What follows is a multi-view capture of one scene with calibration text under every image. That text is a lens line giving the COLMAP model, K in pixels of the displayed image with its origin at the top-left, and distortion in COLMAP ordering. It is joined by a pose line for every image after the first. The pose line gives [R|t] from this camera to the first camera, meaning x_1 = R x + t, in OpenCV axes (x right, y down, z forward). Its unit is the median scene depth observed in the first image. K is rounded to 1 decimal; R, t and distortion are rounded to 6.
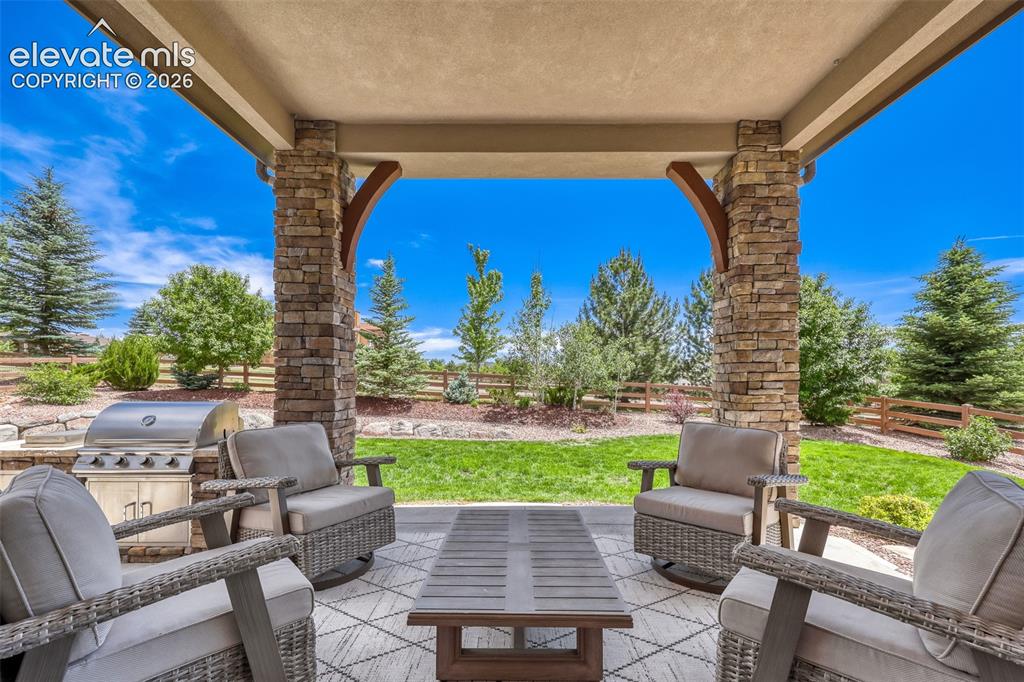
lens RADIAL K [[417.1, 0, 503.3], [0, 417.1, 376.4], [0, 0, 1]] dist [0.000605, 0.000125]
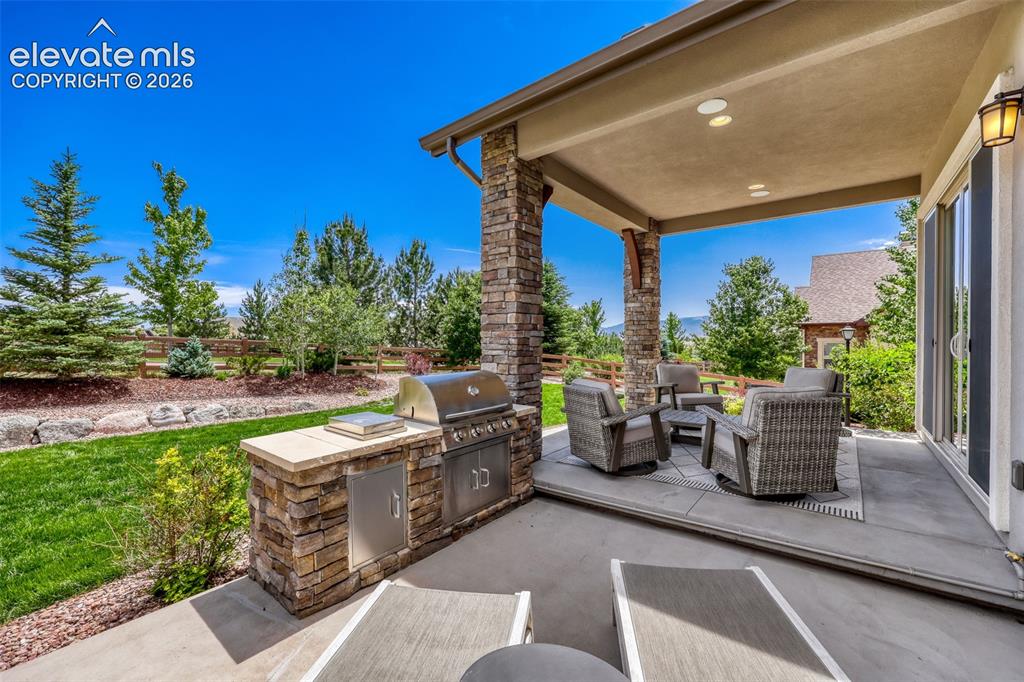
lens RADIAL K [[414.7, 0, 512.8], [0, 414.7, 341.6], [0, 0, 1]] dist [-0.000512, -0.000018]
pose [[0.616241, -0.012364, 0.787461, -0.440936], [0.006713, 0.999923, 0.010447, -0.007697], [-0.787529, -0.001151, 0.616276, 0.081940]]
